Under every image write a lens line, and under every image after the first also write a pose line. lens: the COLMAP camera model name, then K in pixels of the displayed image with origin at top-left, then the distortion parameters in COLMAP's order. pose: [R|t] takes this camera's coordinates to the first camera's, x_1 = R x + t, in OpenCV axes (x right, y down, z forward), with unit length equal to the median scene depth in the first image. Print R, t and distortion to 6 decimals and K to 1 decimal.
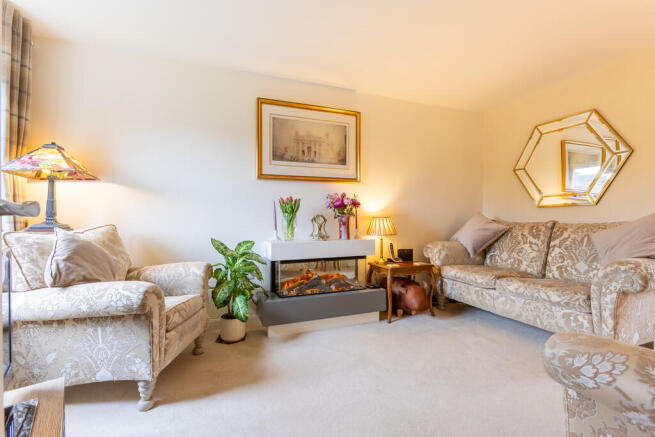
lens RADIAL K [[290.3, 0, 326.4], [0, 290.3, 216.4], [0, 0, 1]] dist [0.013060, 0.000004]
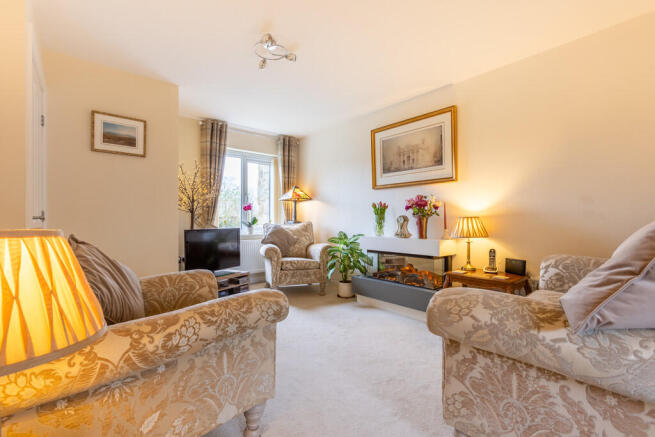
lens RADIAL K [[290.3, 0, 326.4], [0, 290.3, 216.4], [0, 0, 1]] dist [0.013060, 0.000004]
pose [[0.353202, -0.004189, -0.935538, 0.908352], [0.010283, 0.999947, -0.000595, -0.004969], [0.935491, -0.009410, 0.353226, 0.296606]]
